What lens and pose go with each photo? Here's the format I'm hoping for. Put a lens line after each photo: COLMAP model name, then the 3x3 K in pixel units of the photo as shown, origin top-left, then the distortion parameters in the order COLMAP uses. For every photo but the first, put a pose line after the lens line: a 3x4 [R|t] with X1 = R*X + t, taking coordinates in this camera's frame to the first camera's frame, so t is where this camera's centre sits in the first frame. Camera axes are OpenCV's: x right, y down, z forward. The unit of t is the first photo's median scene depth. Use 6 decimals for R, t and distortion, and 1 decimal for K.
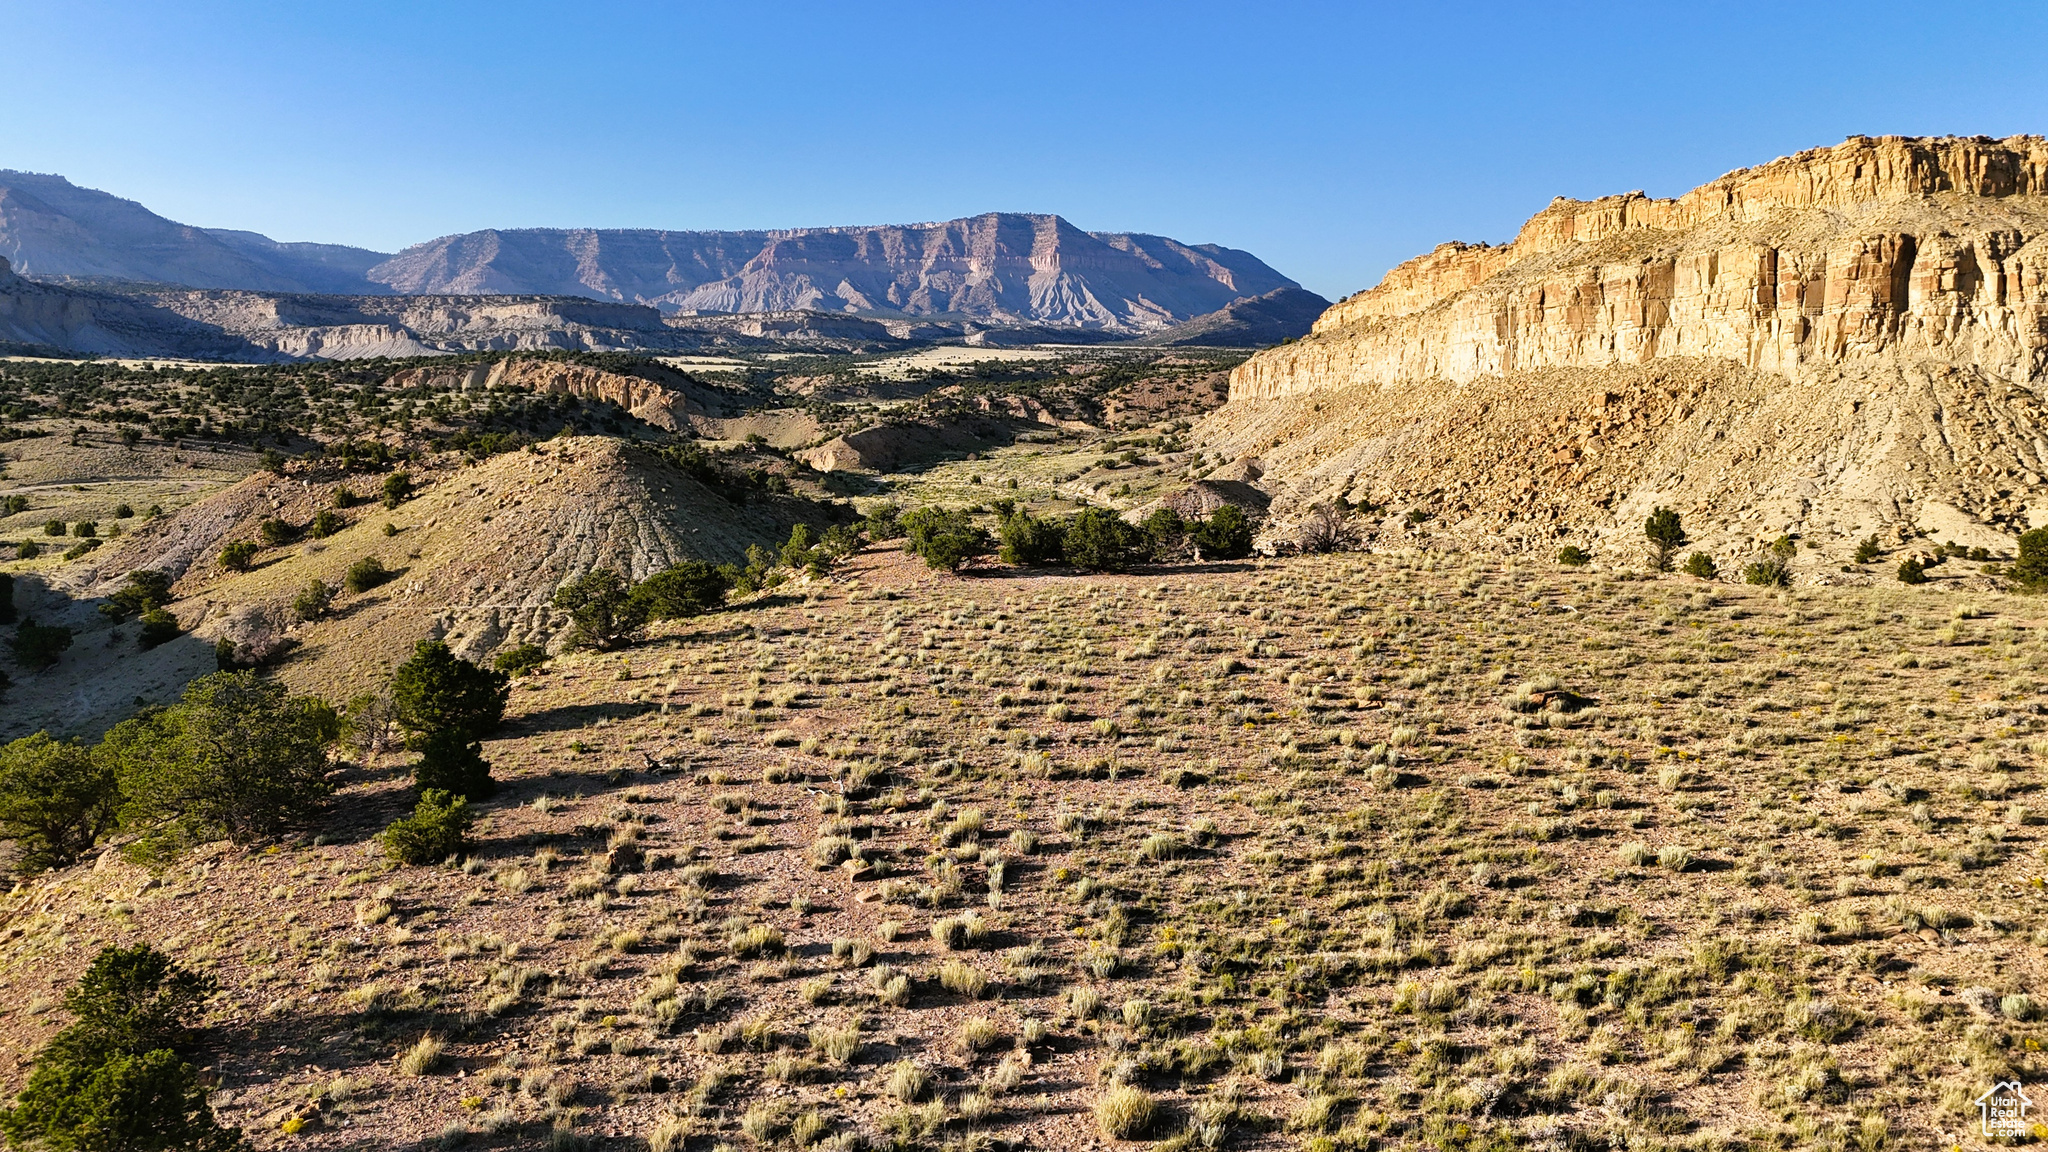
lens RADIAL K [[1511.4, 0, 1018.2], [0, 1511.4, 569.9], [0, 0, 1]] dist [0.076433, -0.069500]
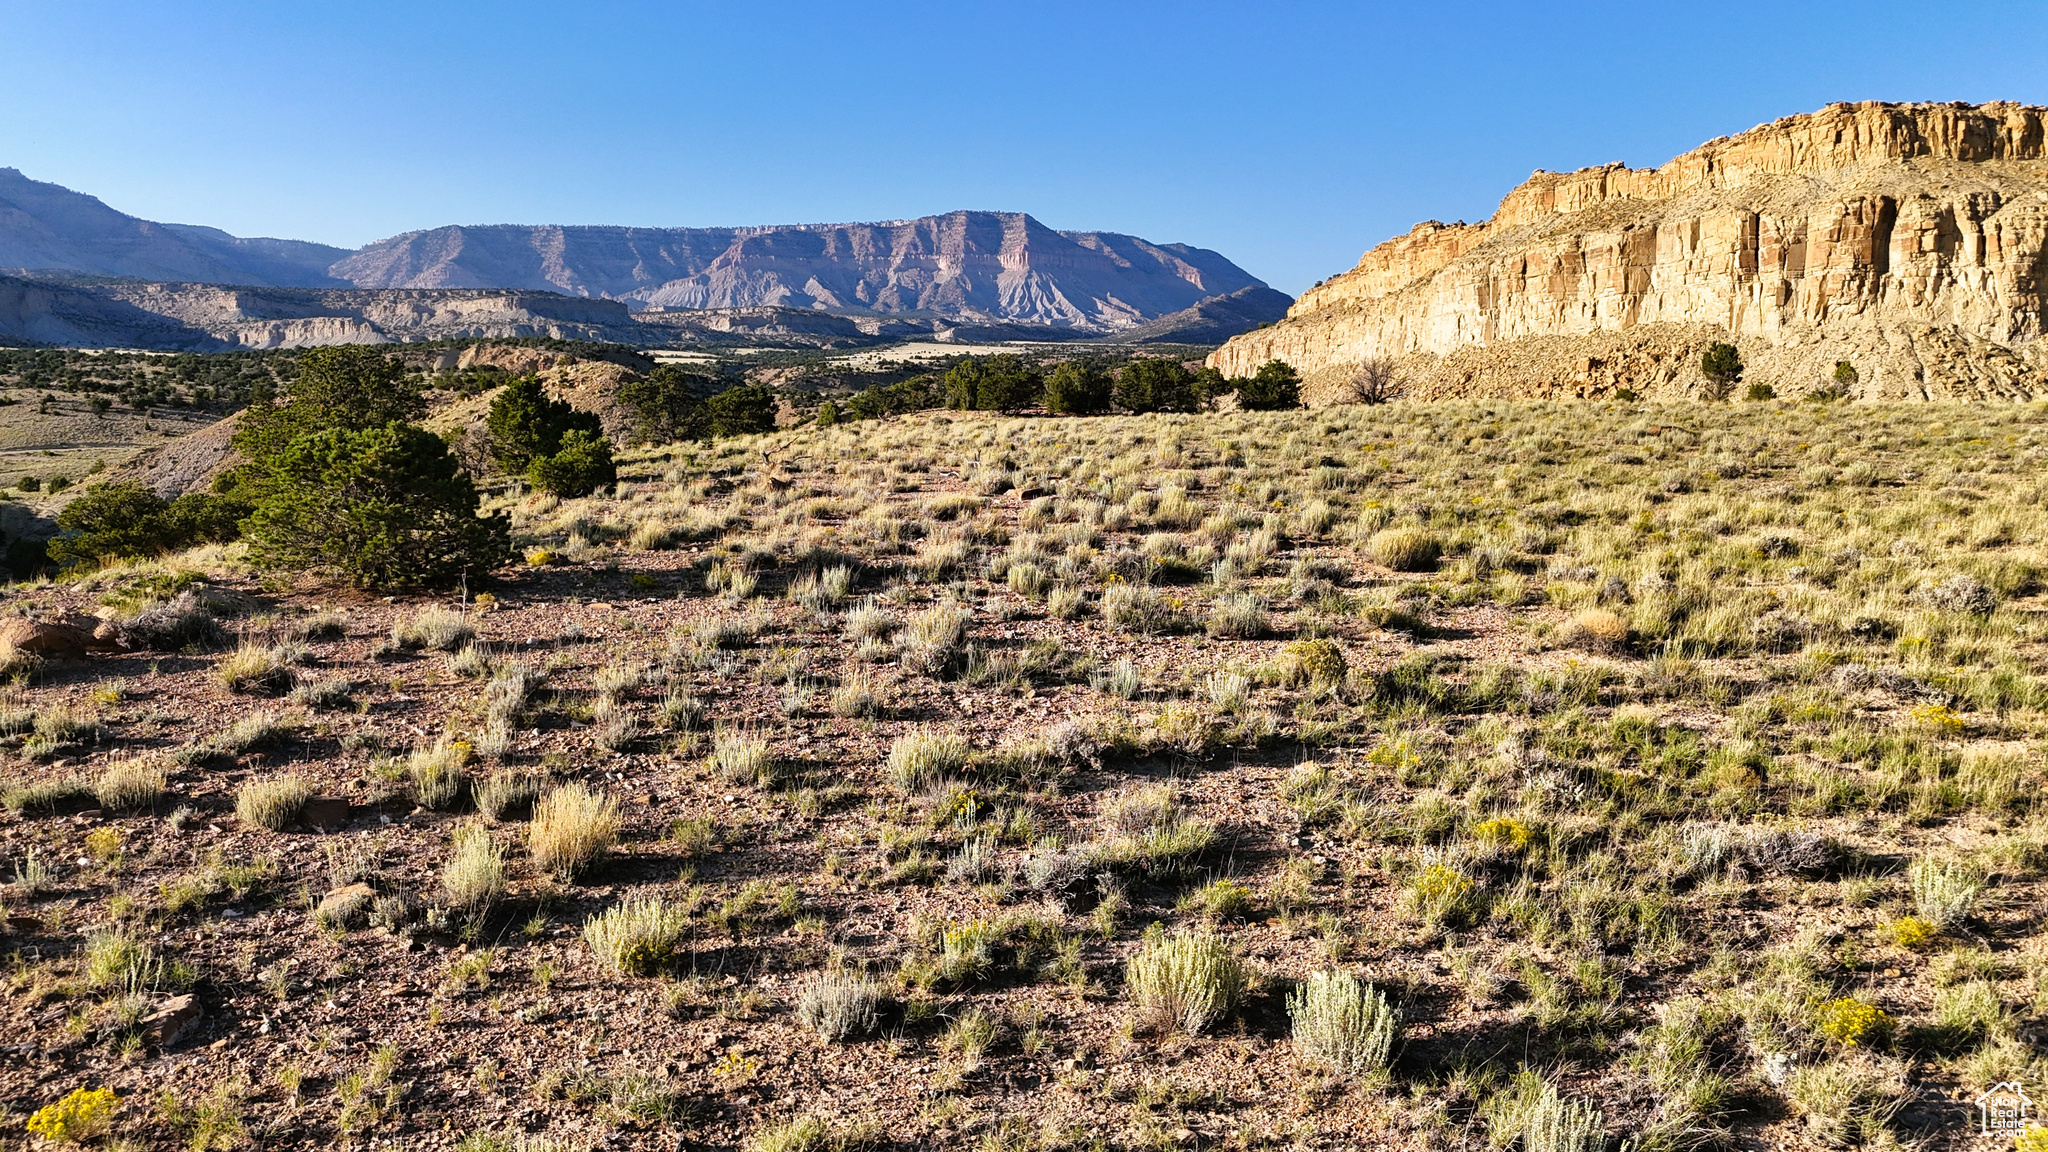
lens RADIAL K [[1511.4, 0, 1017.4], [0, 1511.4, 574.5], [0, 0, 1]] dist [0.076433, -0.069500]
pose [[0.999784, -0.001493, 0.020743, -0.011360], [0.001447, 0.999996, 0.002228, 0.021730], [-0.020746, -0.002197, 0.999782, 0.002627]]
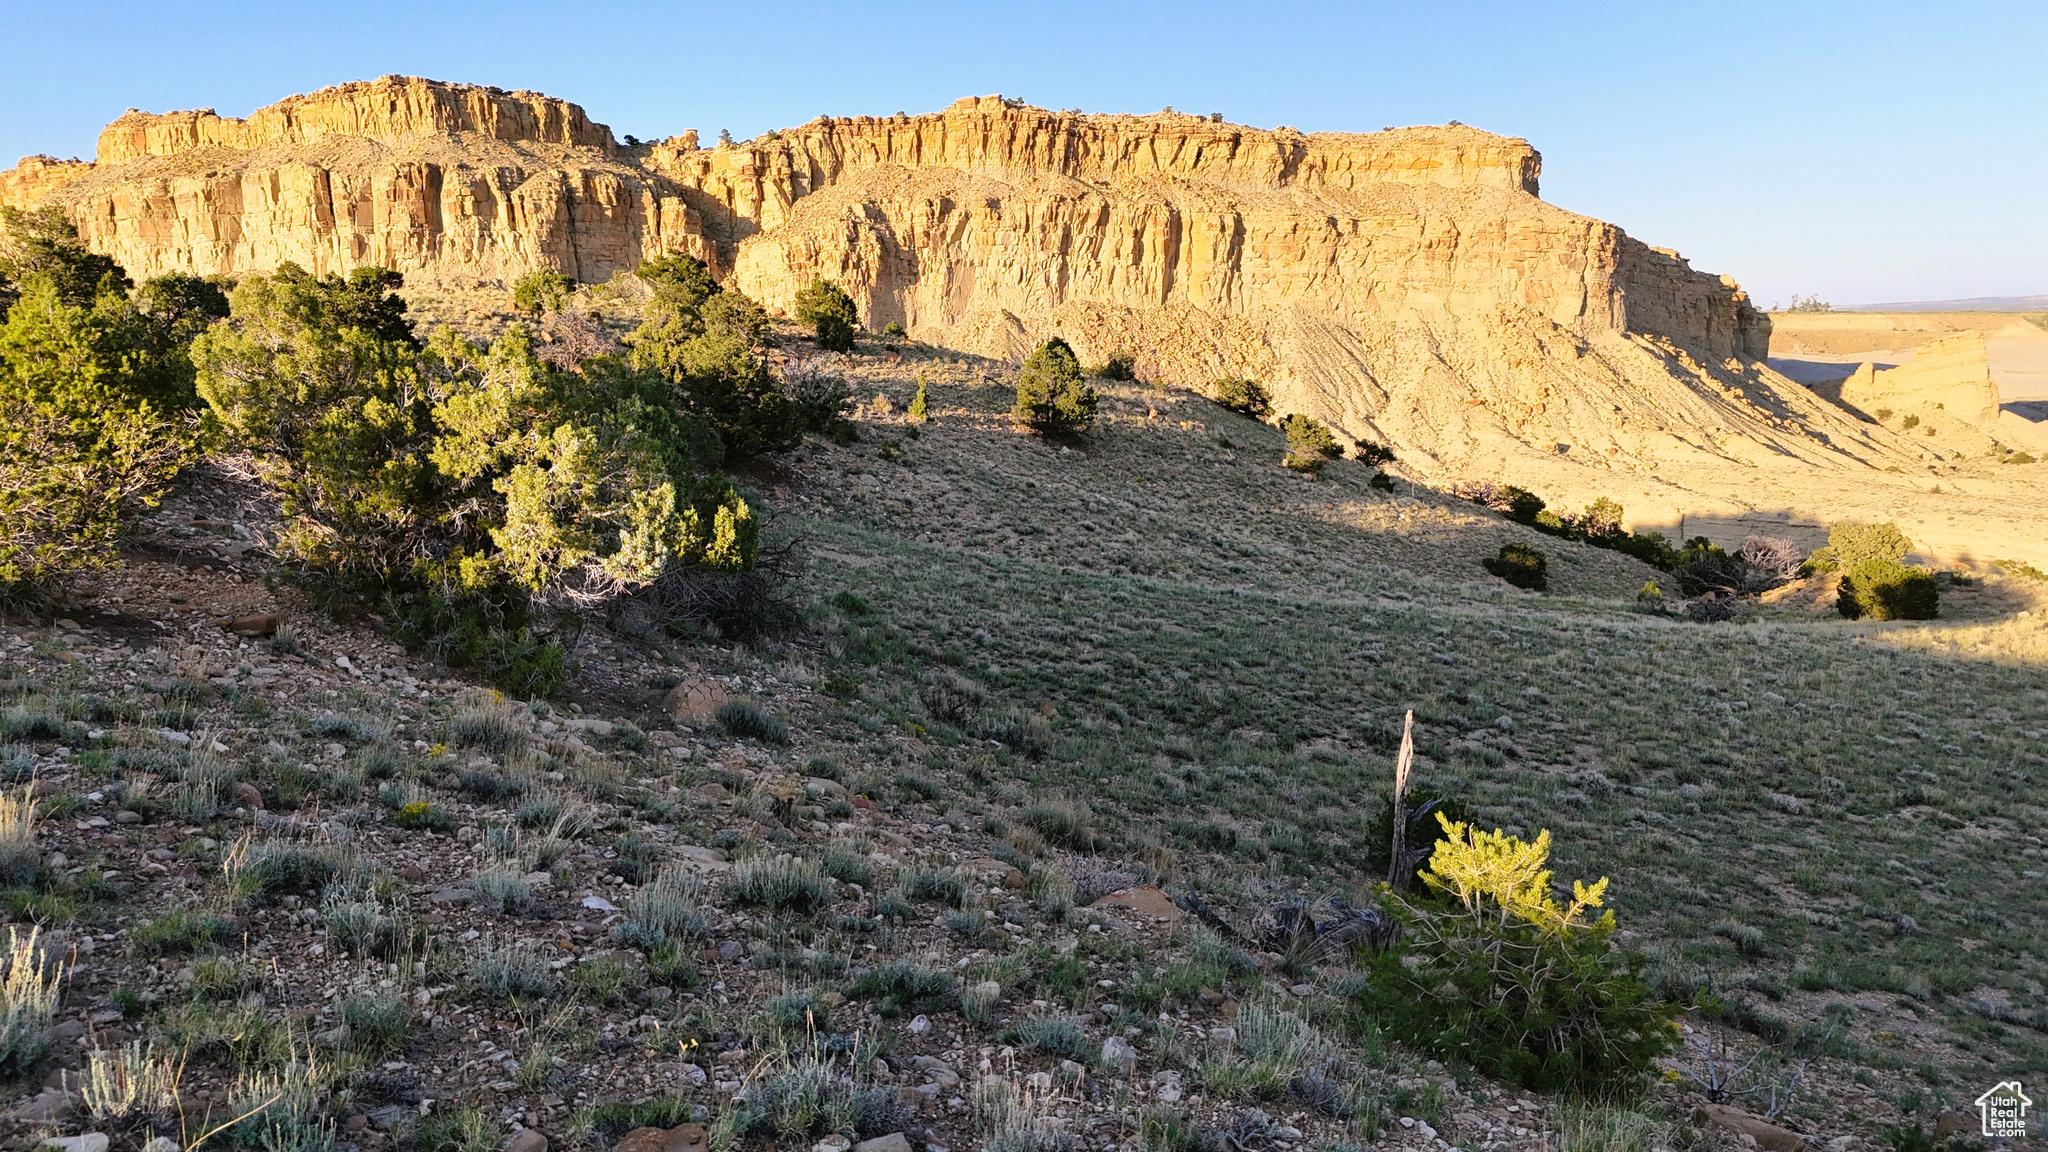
lens RADIAL K [[1511.4, 0, 1015.1], [0, 1511.4, 567.5], [0, 0, 1]] dist [0.076433, -0.069500]
pose [[0.715855, -0.108570, 0.689756, 0.058929], [0.093414, 0.993849, 0.059487, 0.042463], [-0.691972, 0.021849, 0.721594, -0.089719]]
